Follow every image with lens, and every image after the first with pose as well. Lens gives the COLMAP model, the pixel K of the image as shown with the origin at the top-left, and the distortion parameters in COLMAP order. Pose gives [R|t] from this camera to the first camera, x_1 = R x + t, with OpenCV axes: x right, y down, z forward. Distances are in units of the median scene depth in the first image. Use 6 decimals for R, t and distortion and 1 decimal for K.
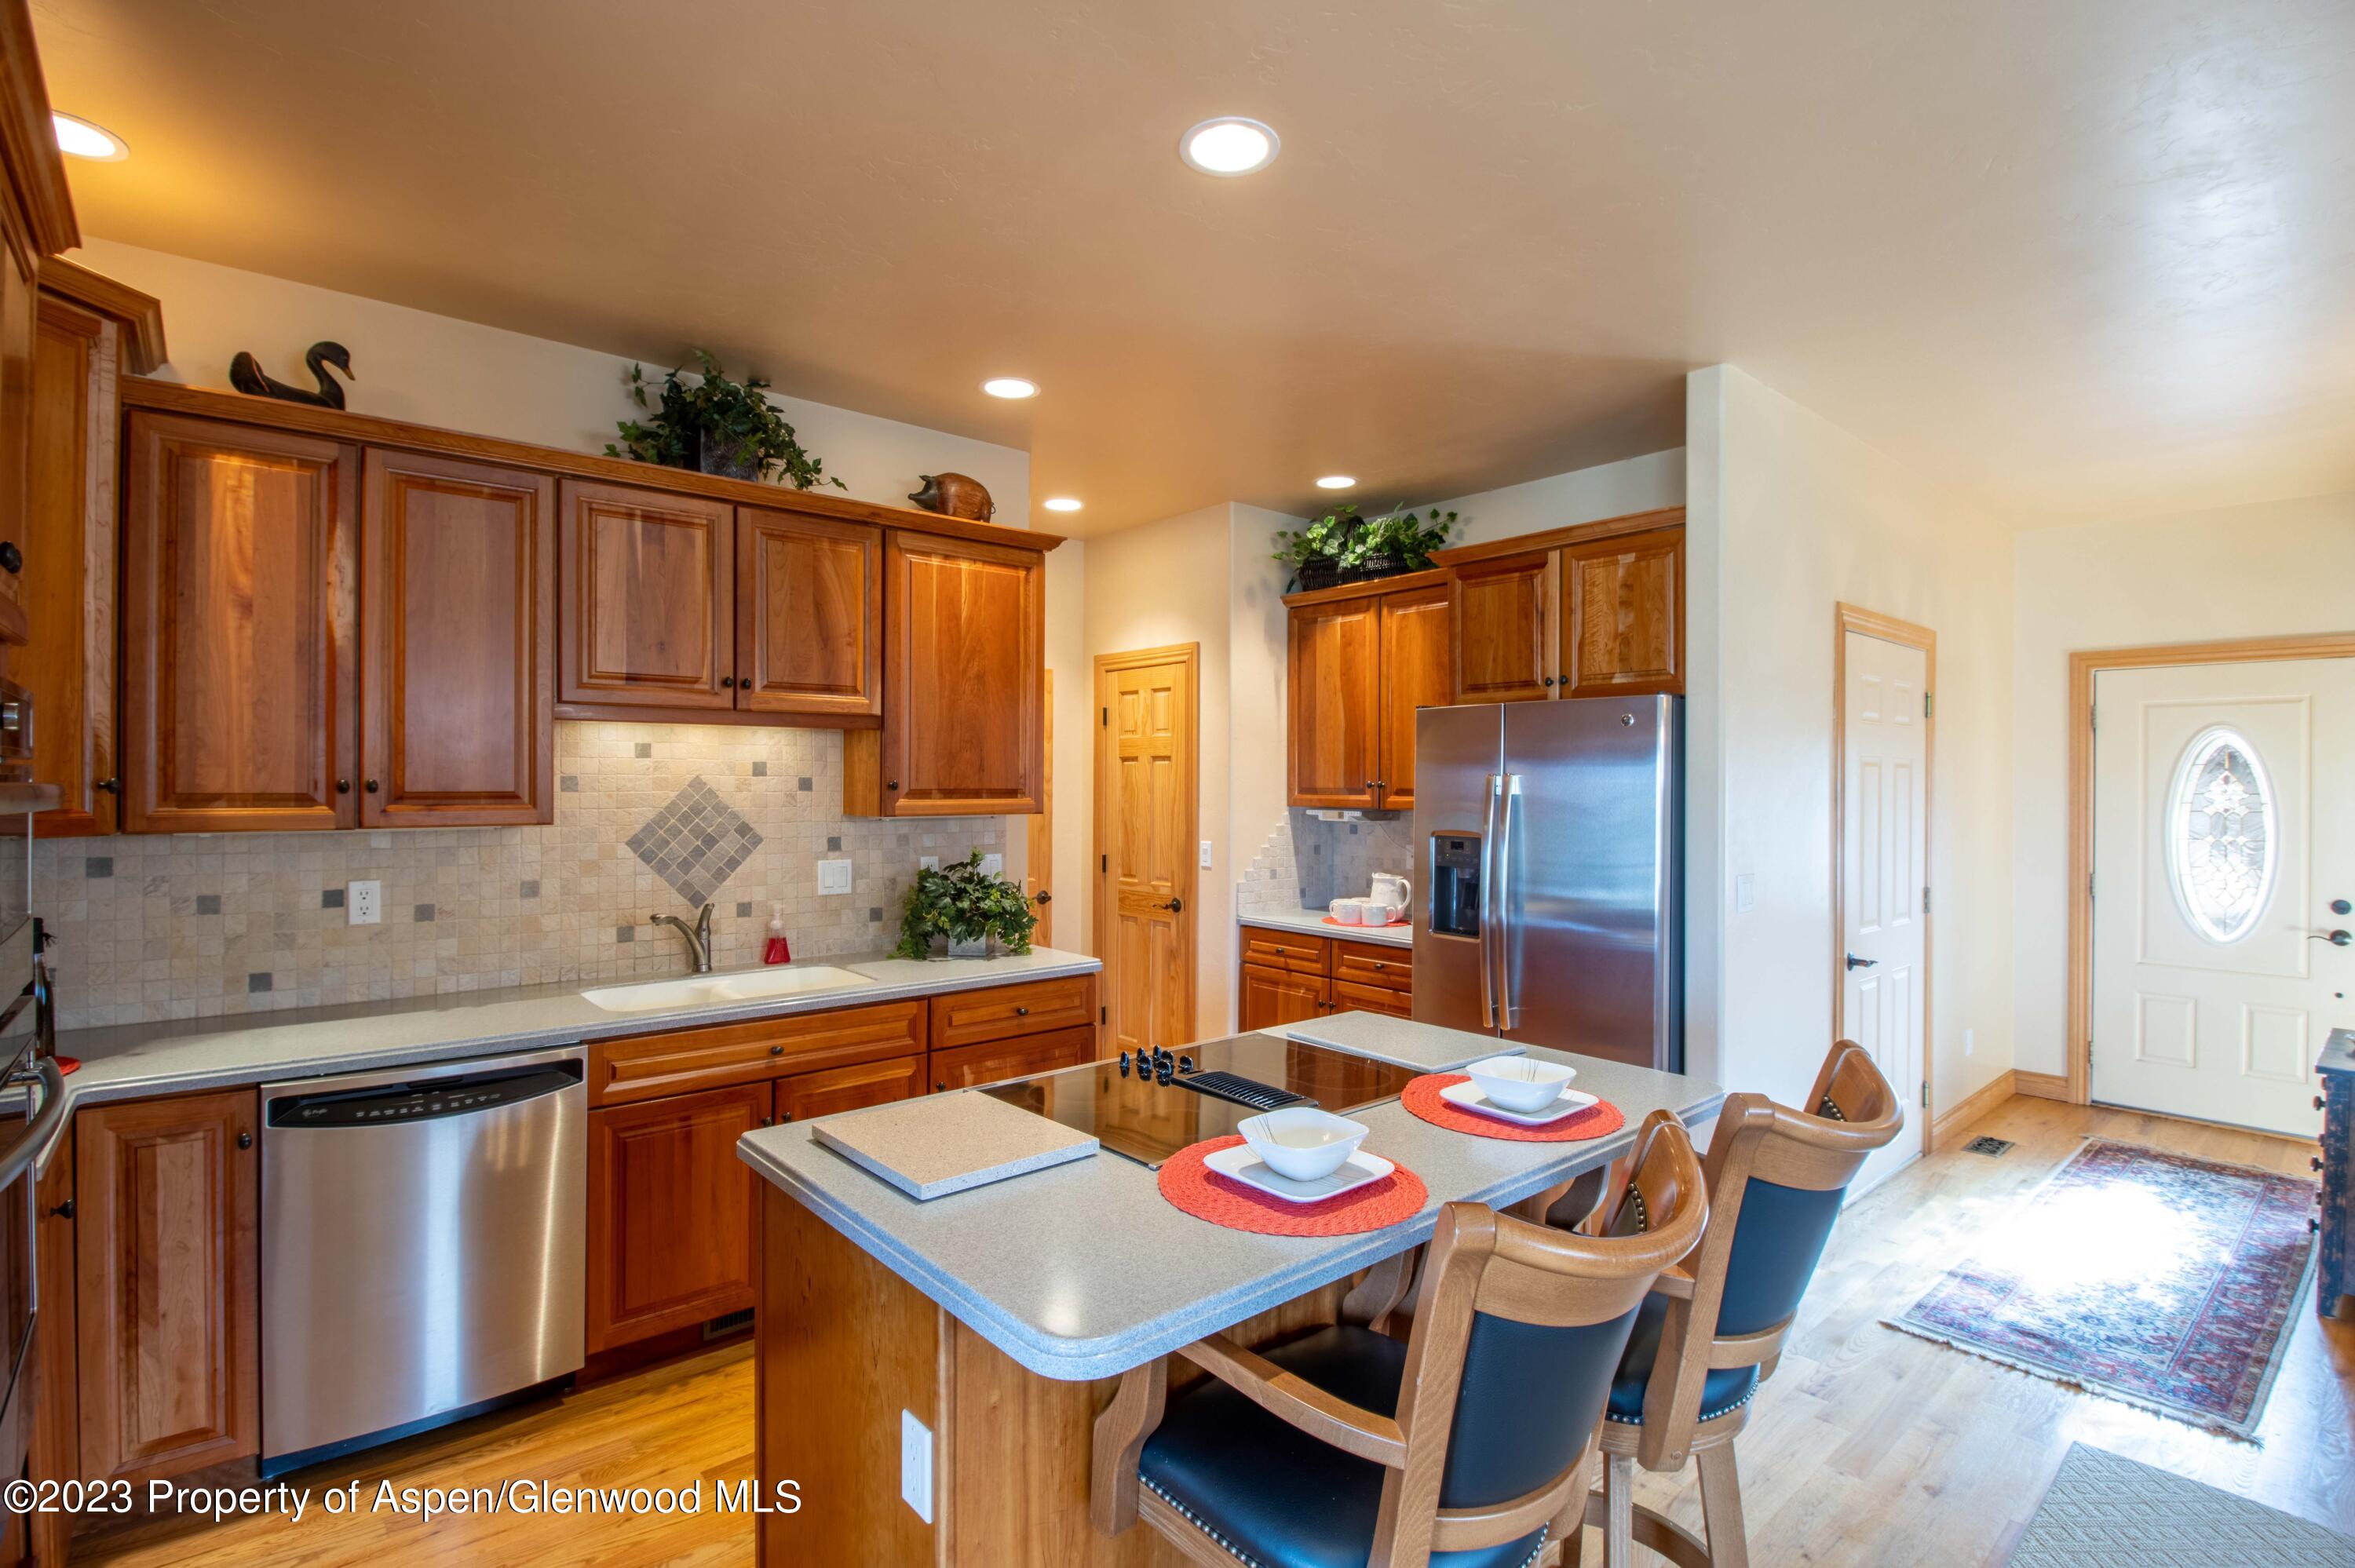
lens RADIAL K [[1113.5, 0, 1160.5], [0, 1113.5, 789.5], [0, 0, 1]] dist [0.000283, -0.000226]
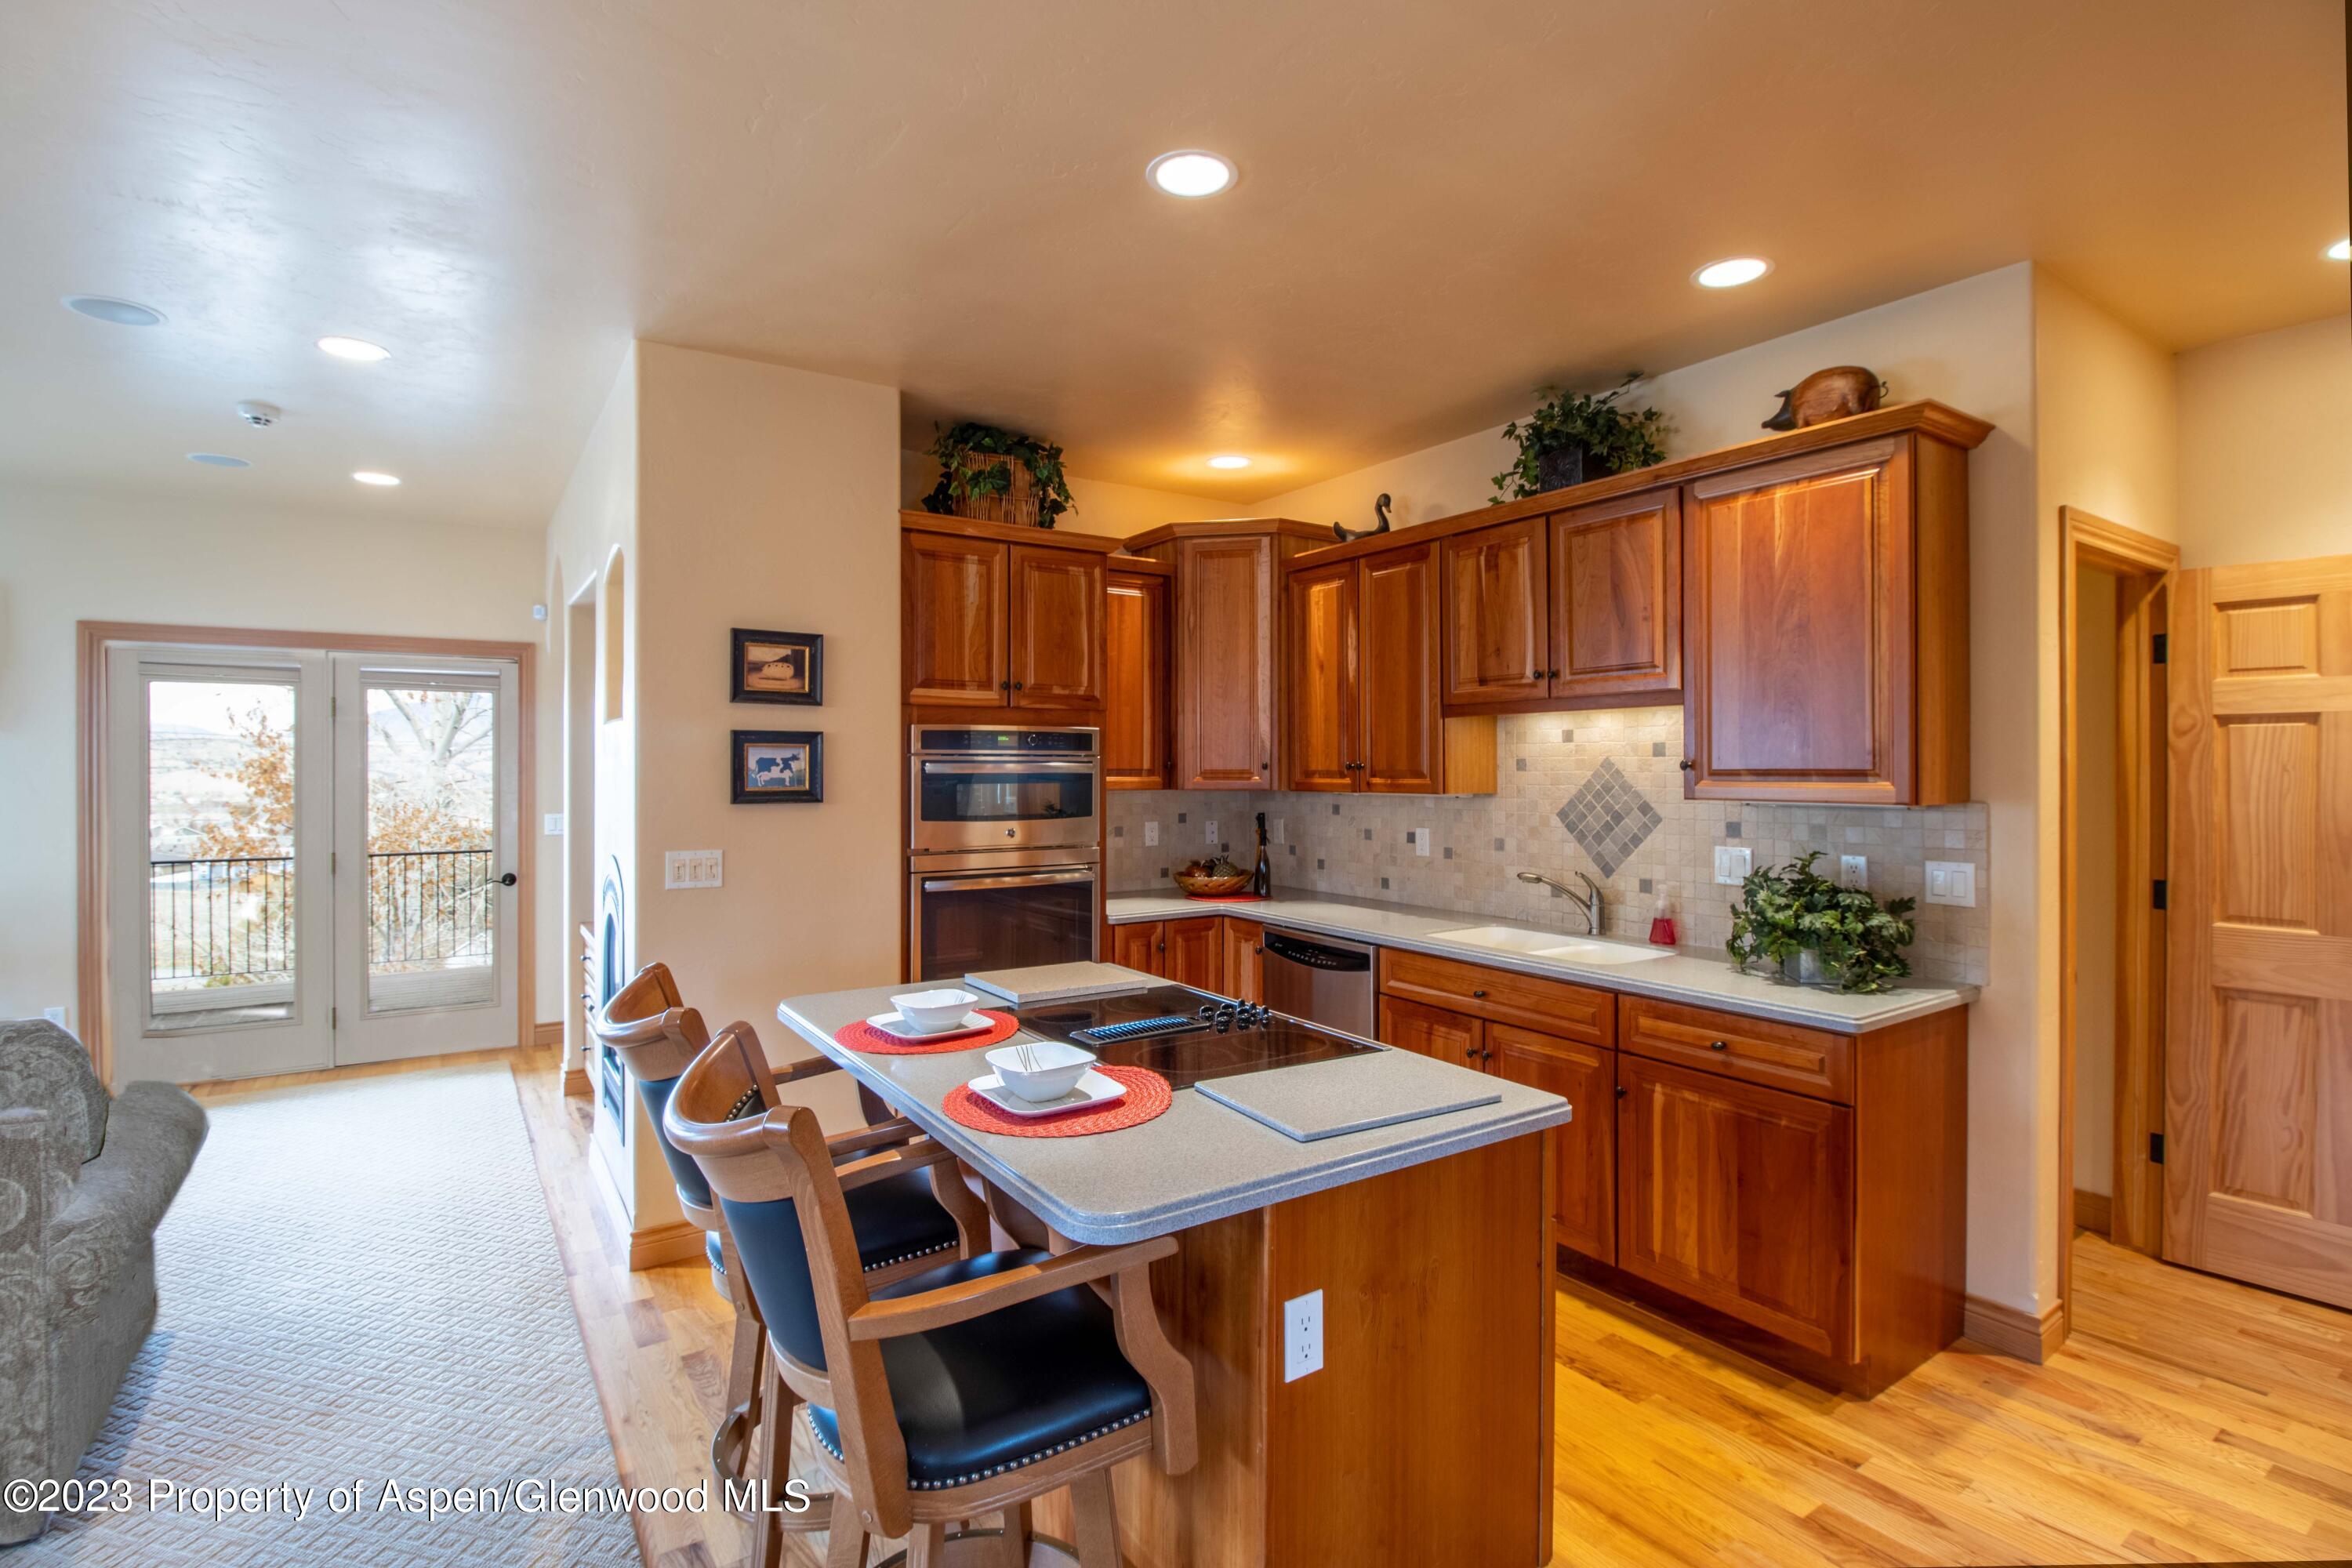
lens RADIAL K [[1120.8, 0, 1173.6], [0, 1120.8, 774.1], [0, 0, 1]] dist [-0.022289, -0.001367]
pose [[-0.126996, 0.002668, -0.991900, 0.750202], [-0.006193, 0.999975, 0.003483, 0.003330], [0.991884, 0.006585, -0.126976, 0.736049]]
